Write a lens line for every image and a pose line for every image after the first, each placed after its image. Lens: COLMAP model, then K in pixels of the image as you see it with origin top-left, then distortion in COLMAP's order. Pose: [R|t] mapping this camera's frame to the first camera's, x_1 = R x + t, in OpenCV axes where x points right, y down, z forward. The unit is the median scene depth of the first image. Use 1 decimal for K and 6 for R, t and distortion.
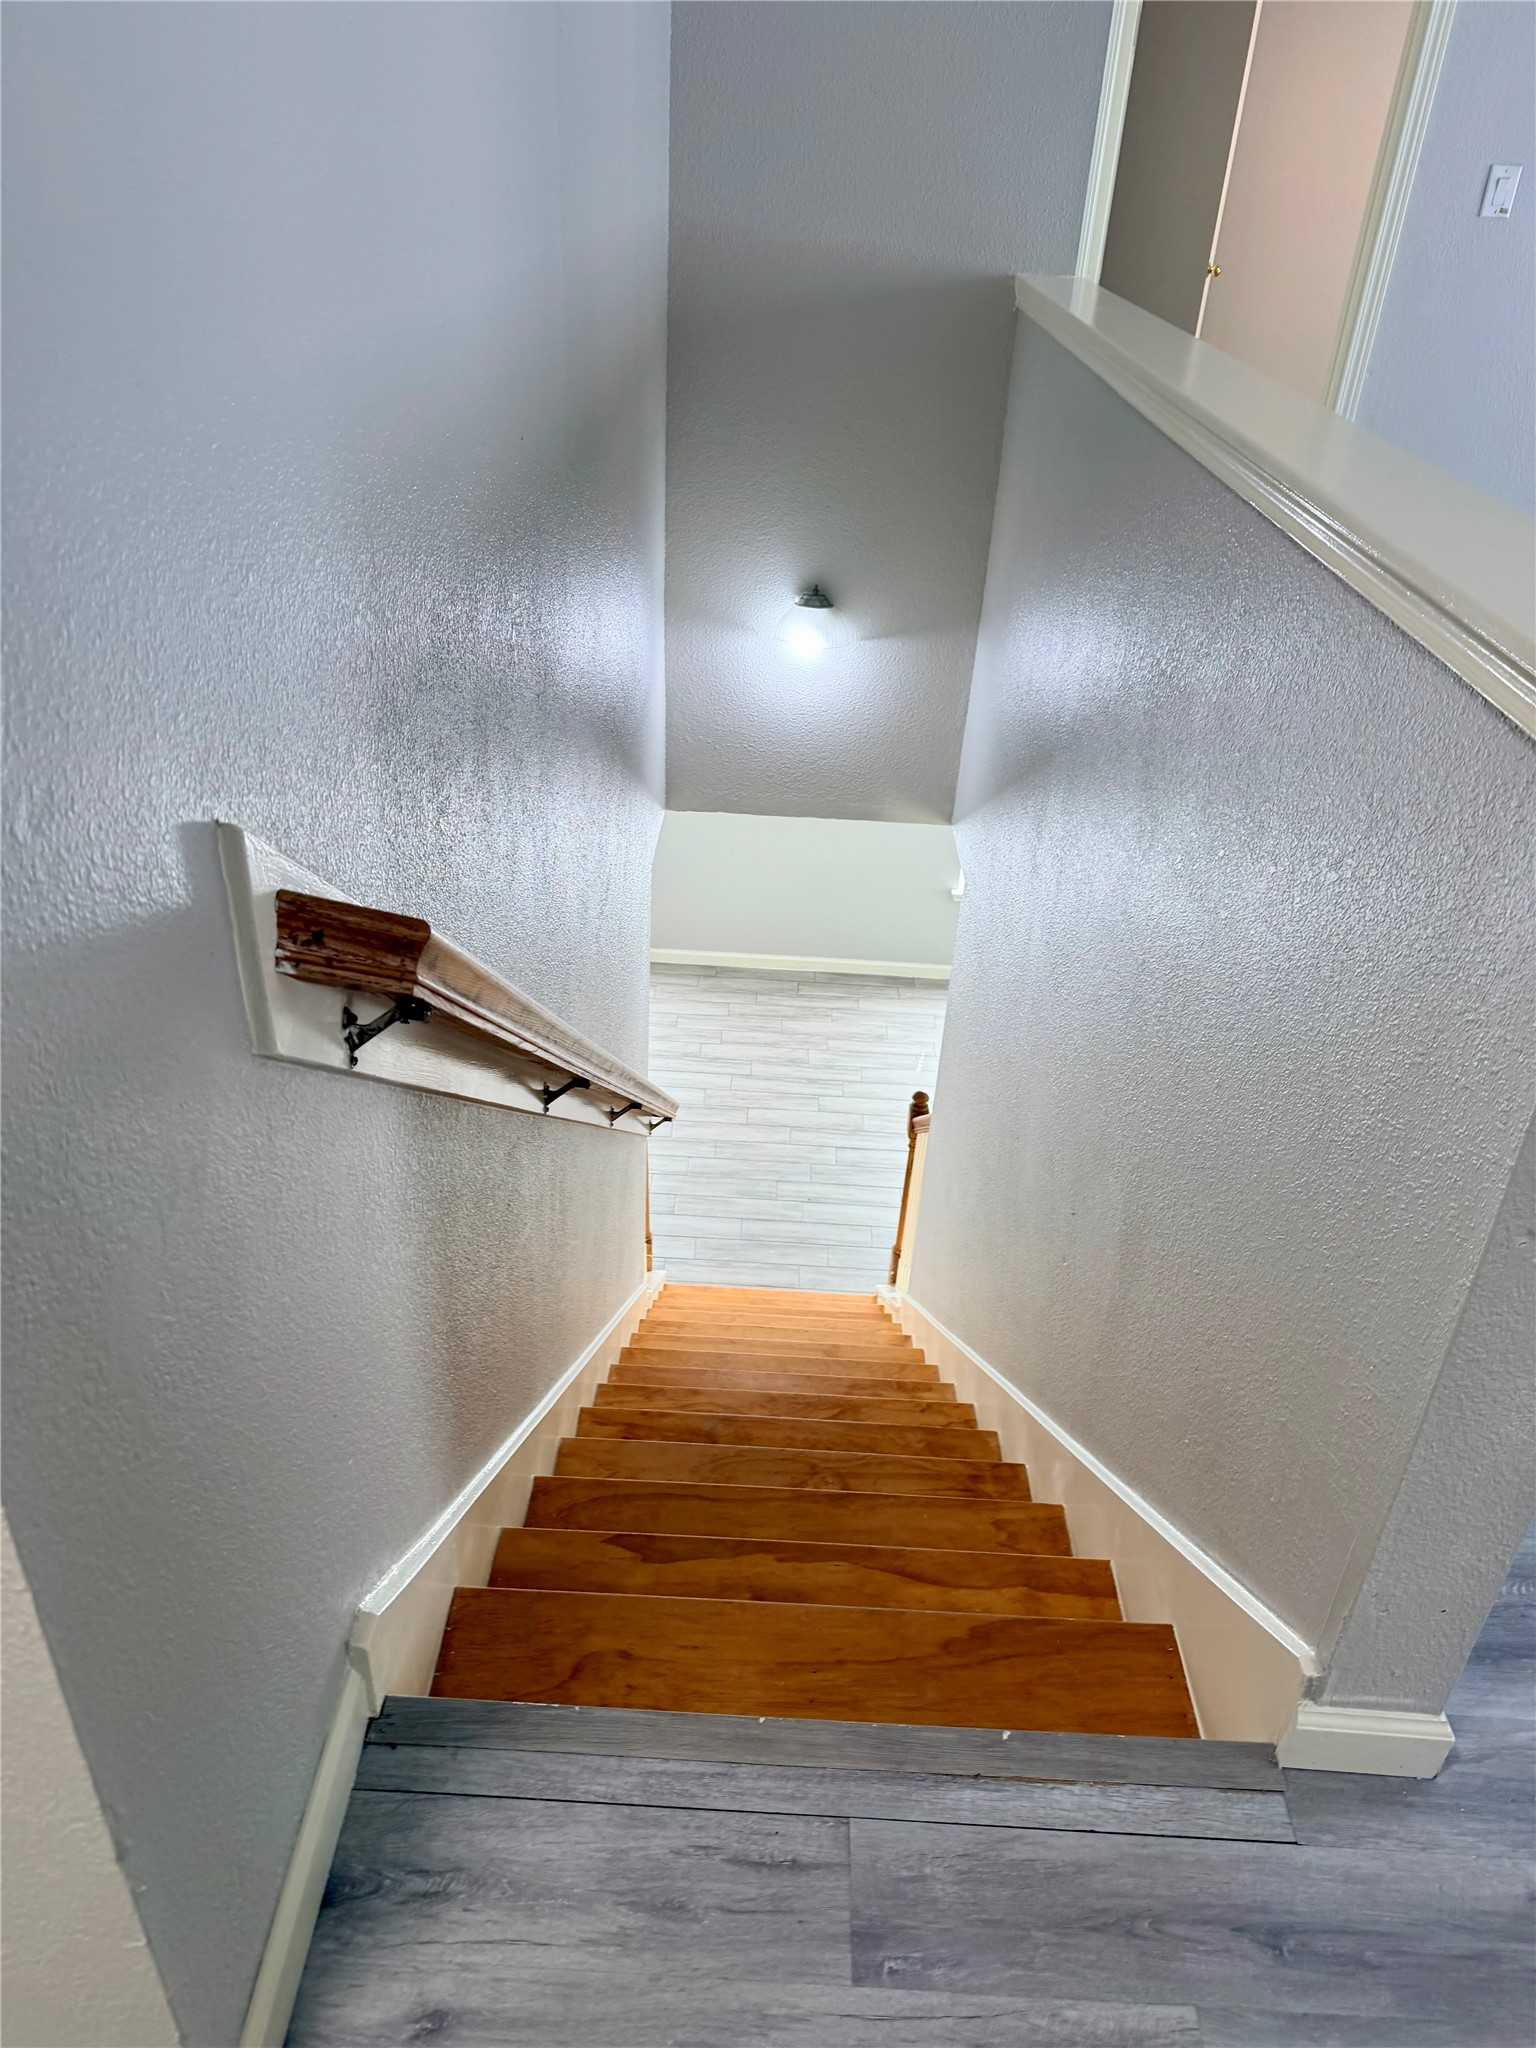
lens RADIAL K [[1436.4, 0, 771.8], [0, 1436.4, 1041.3], [0, 0, 1]] dist [0.013694, -0.015671]
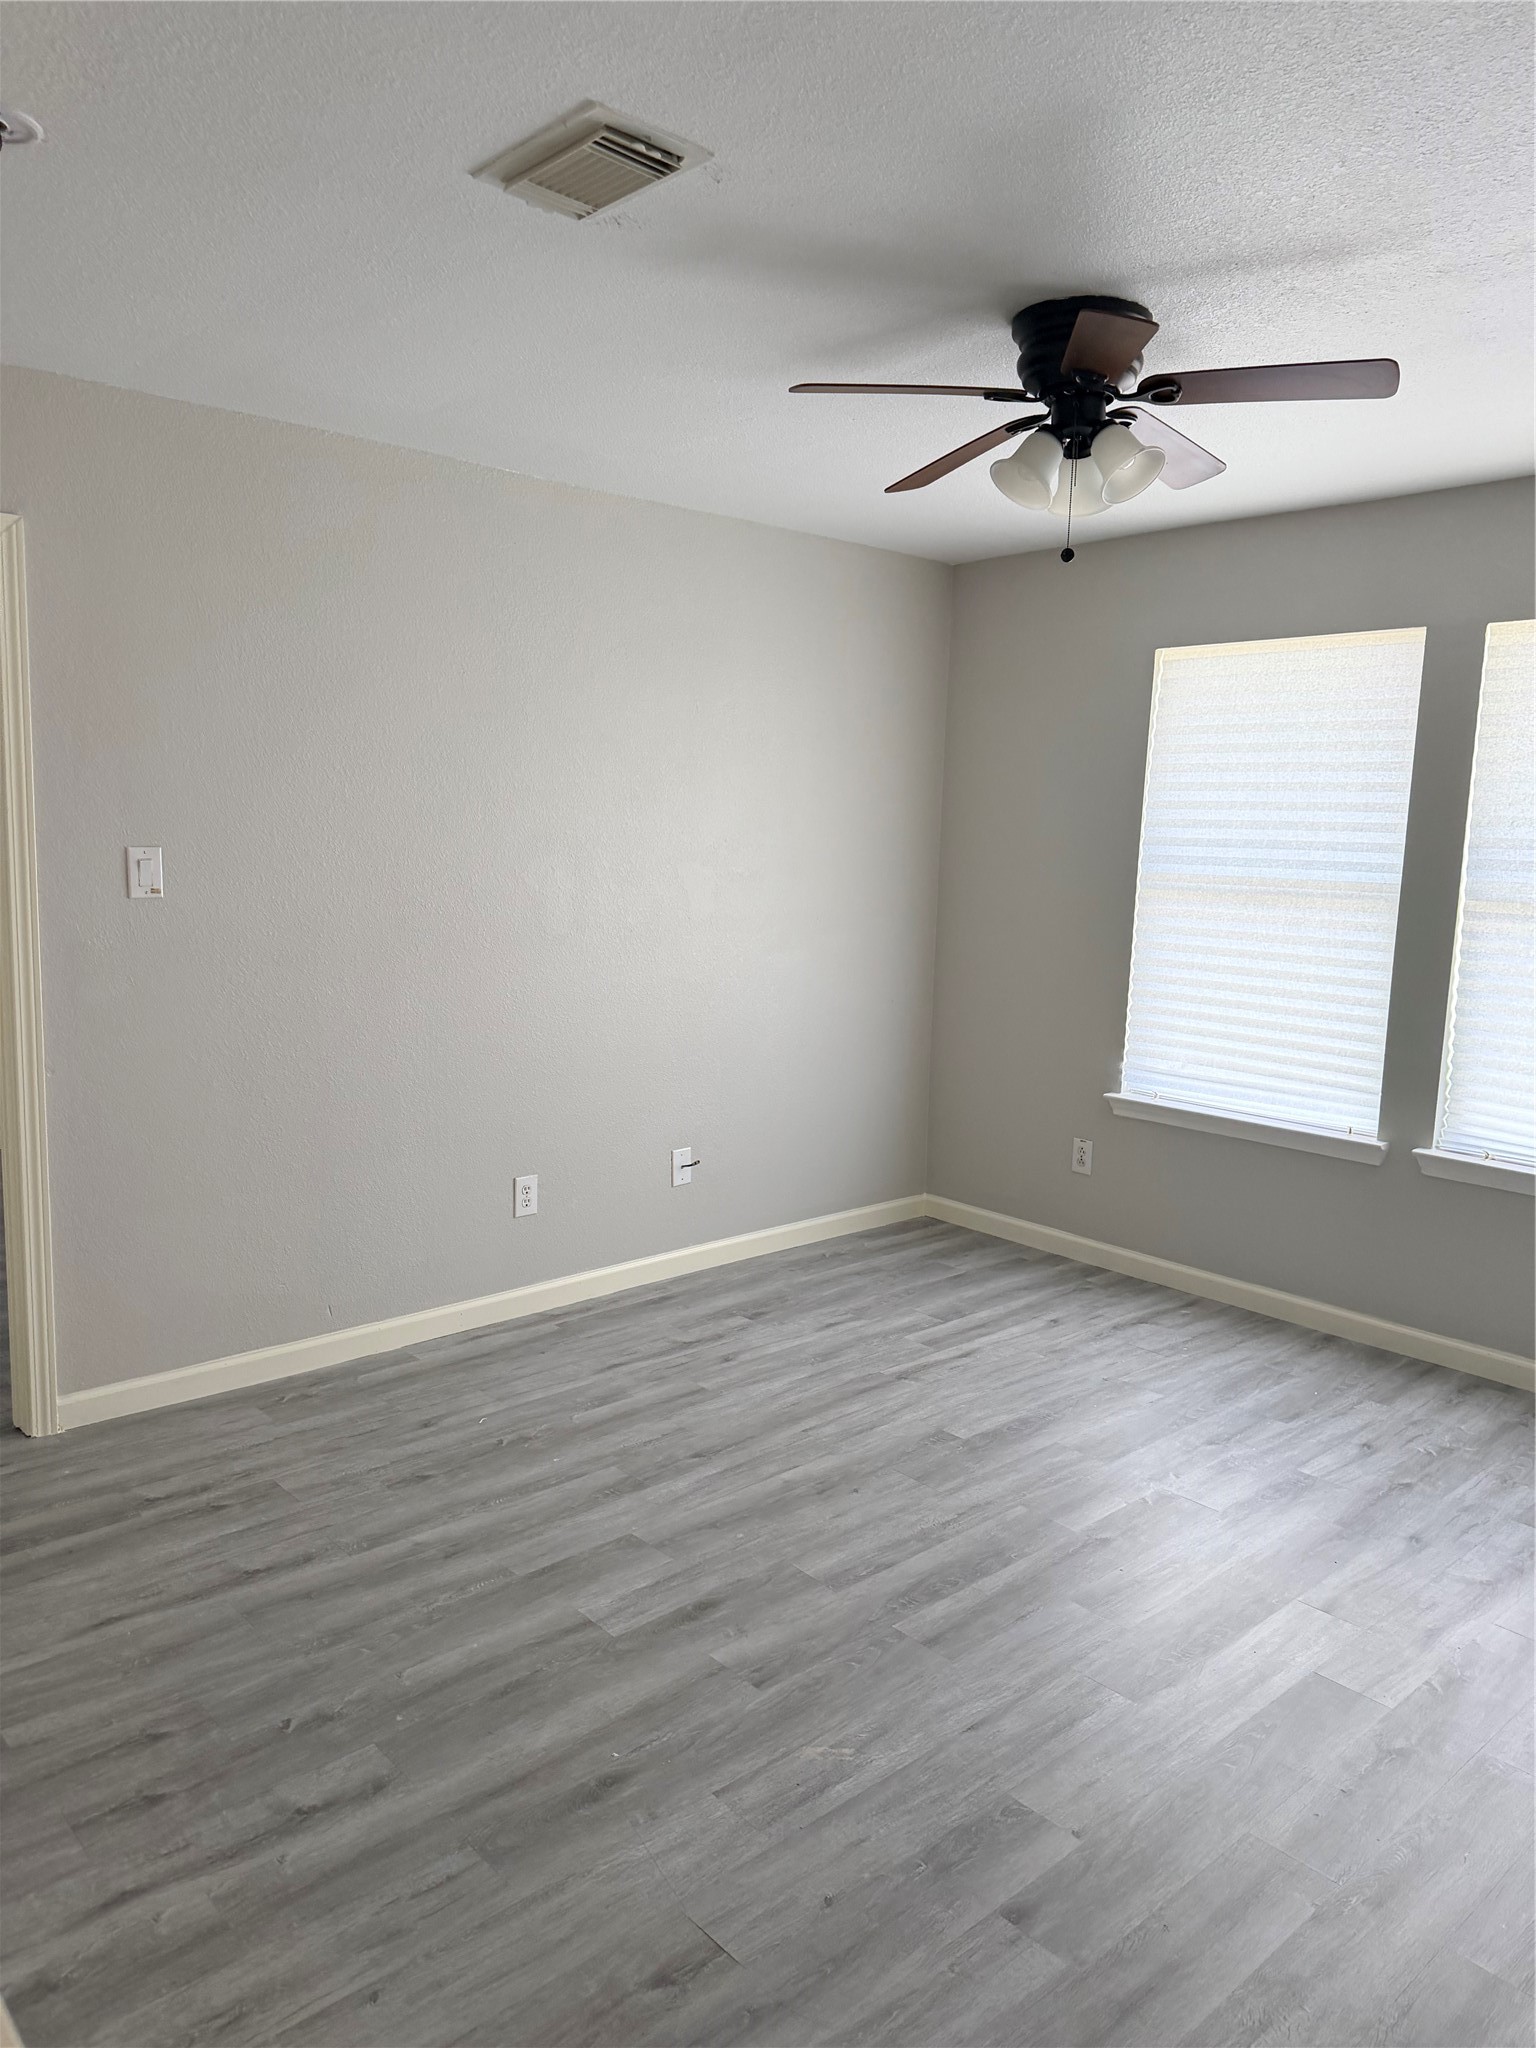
lens RADIAL K [[1436.4, 0, 759.5], [0, 1436.4, 1033.9], [0, 0, 1]] dist [0.013694, -0.015671]
pose [[0.721465, -0.129160, 0.680299, 0.299684], [0.375145, 0.898685, -0.227223, -0.287679], [-0.582027, 0.419145, 0.696823, 0.368168]]
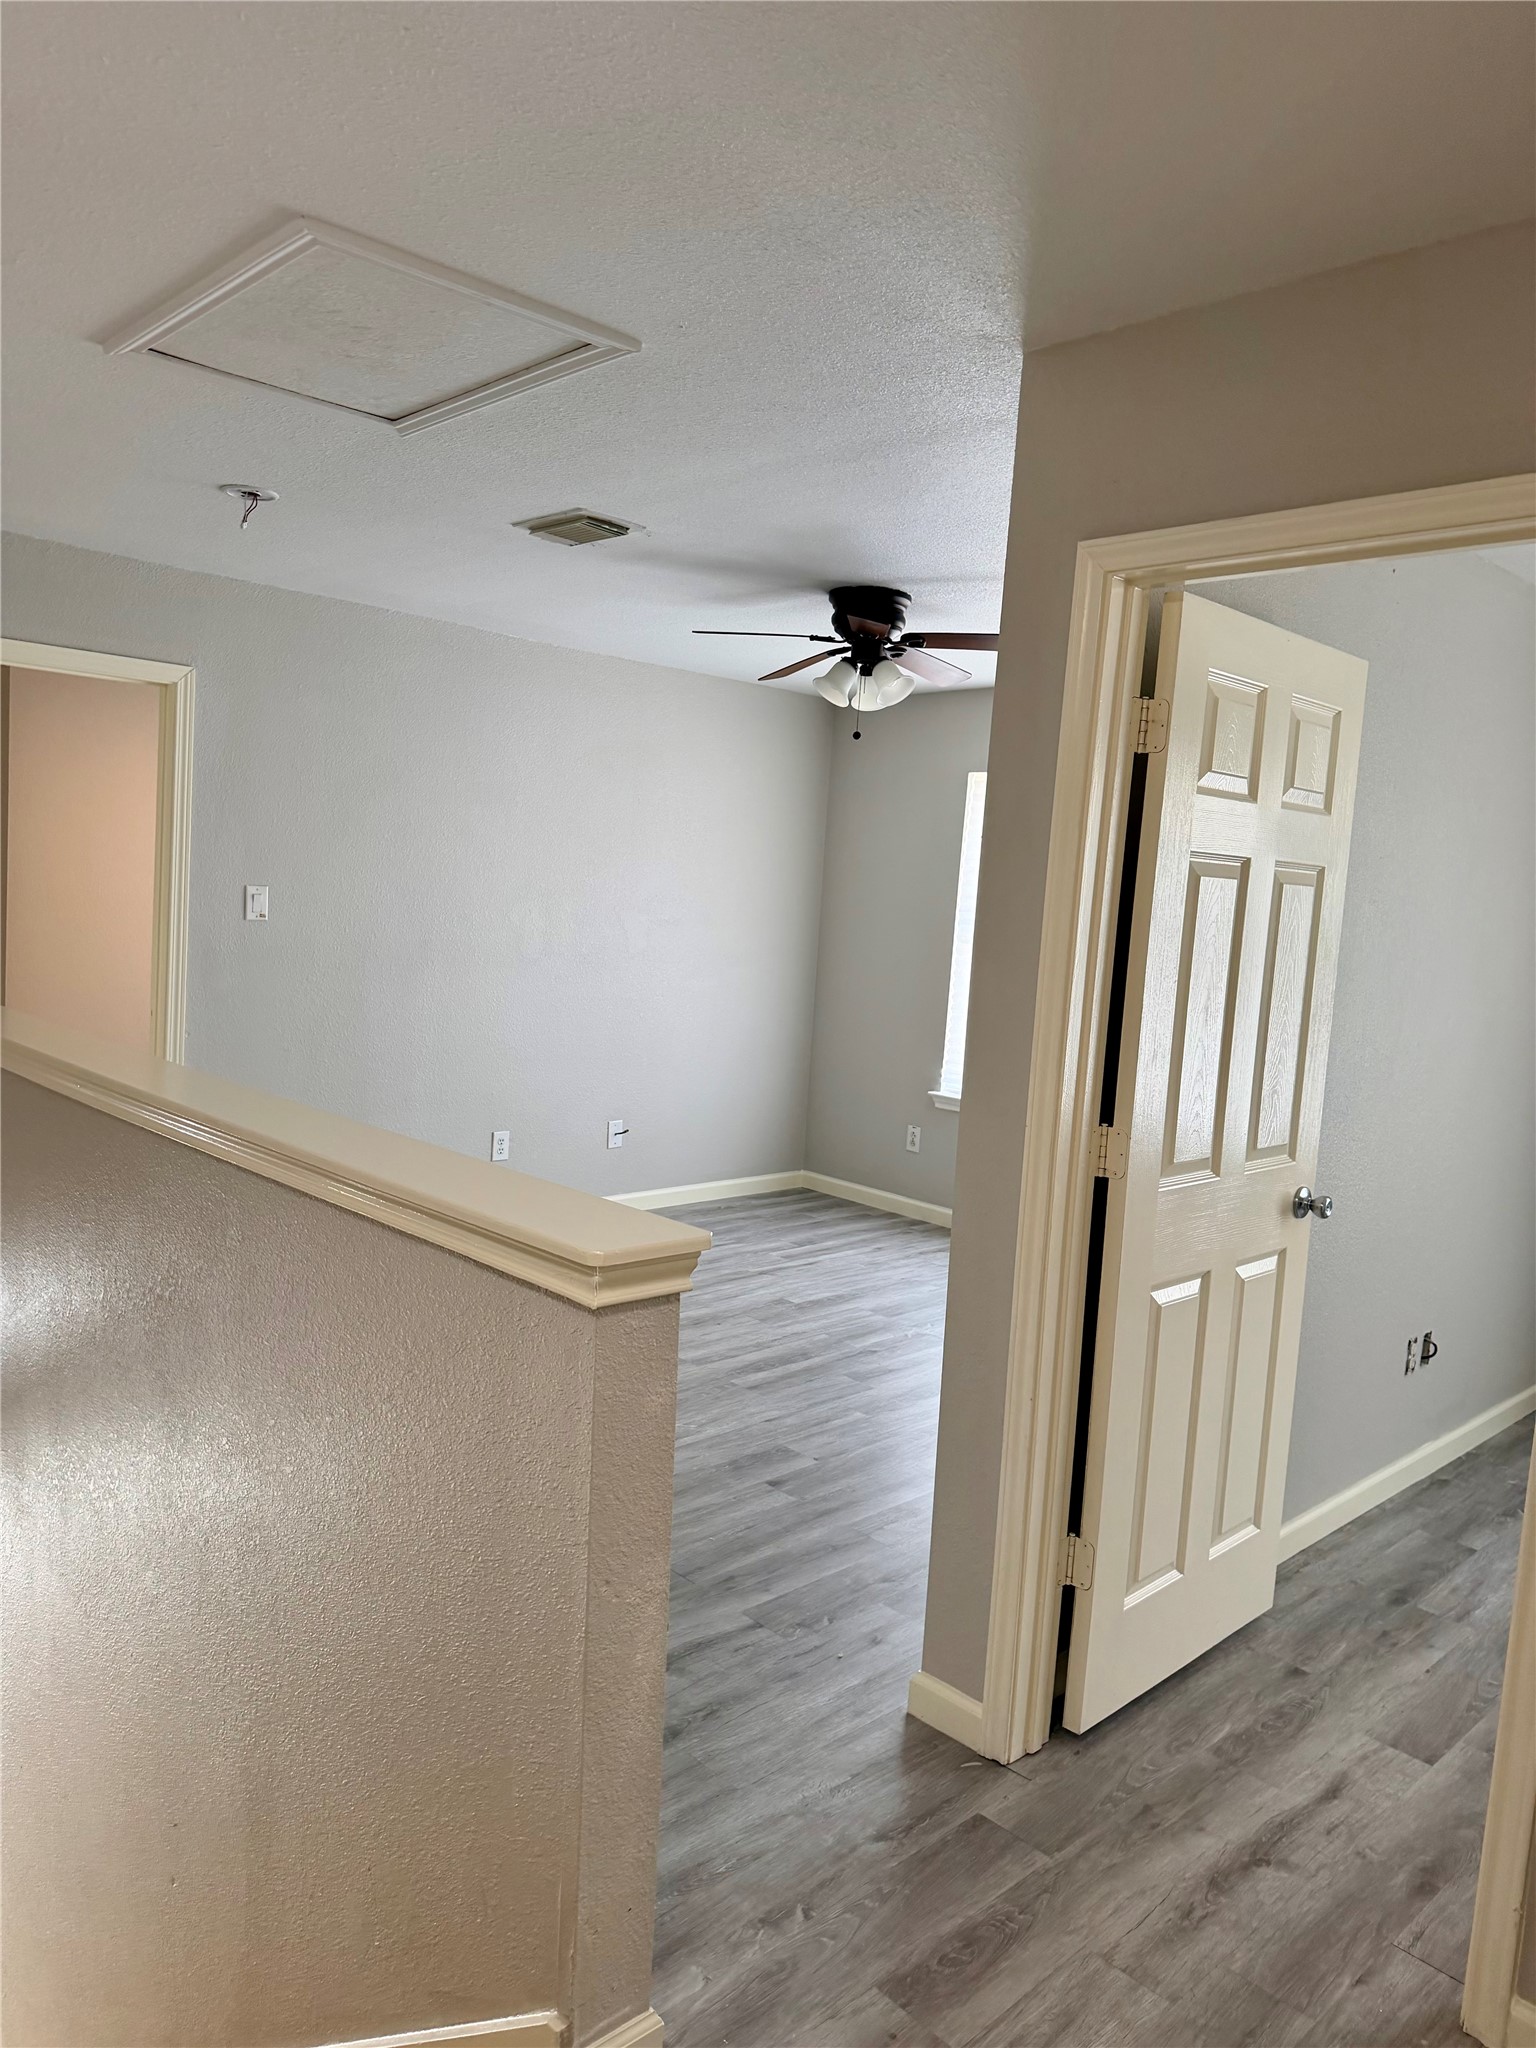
lens RADIAL K [[1436.4, 0, 774.7], [0, 1436.4, 1022.3], [0, 0, 1]] dist [0.013694, -0.015671]
pose [[0.693223, -0.072477, 0.717070, -0.225513], [0.355736, 0.899699, -0.252969, 0.024653], [-0.626813, 0.430451, 0.649475, -0.207978]]
